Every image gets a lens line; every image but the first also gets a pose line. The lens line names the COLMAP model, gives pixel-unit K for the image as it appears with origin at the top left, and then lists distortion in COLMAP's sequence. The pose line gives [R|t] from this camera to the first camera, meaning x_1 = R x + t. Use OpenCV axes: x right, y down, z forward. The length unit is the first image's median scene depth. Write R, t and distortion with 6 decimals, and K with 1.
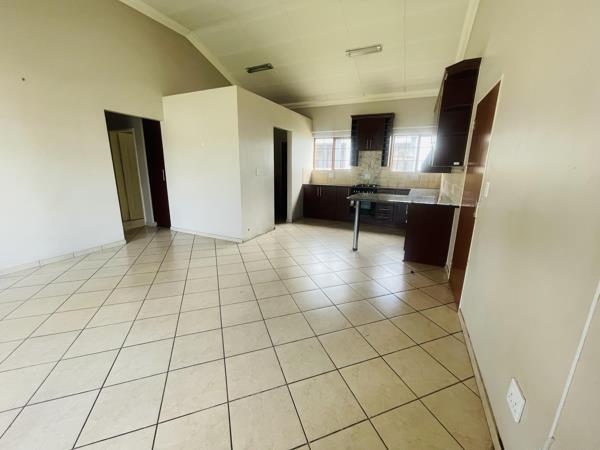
lens RADIAL K [[244.5, 0, 300.0], [0, 244.5, 225.0], [0, 0, 1]] dist [0.000207, 0.000360]
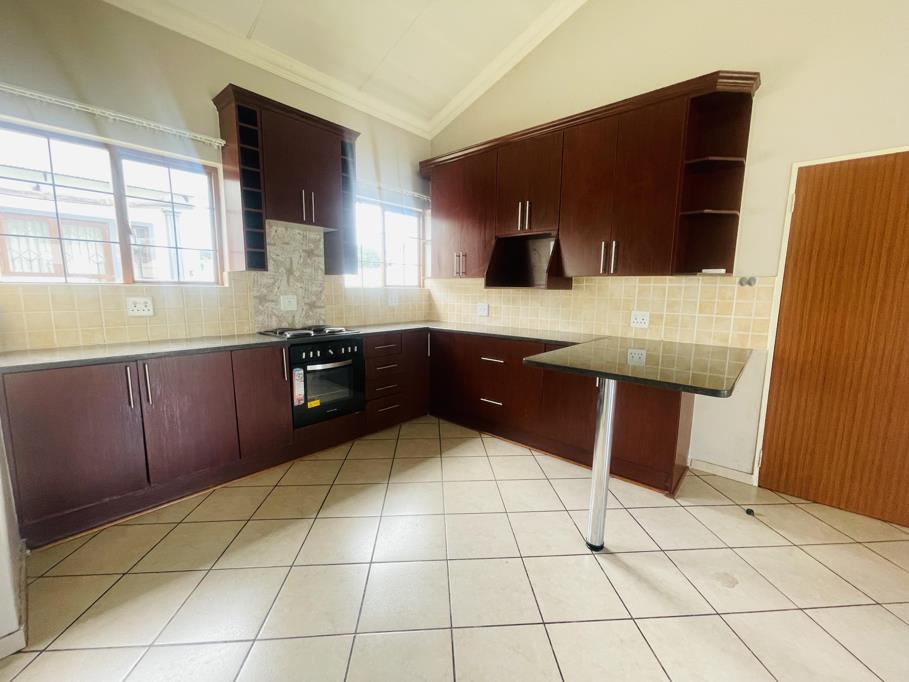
lens RADIAL K [[370.5, 0, 454.5], [0, 370.5, 341.0], [0, 0, 1]] dist [0.000207, 0.000360]
pose [[0.276174, -0.145815, 0.949982, -0.144709], [0.211287, 0.973455, 0.087993, -0.149253], [-0.937596, 0.176417, 0.299651, 0.667074]]
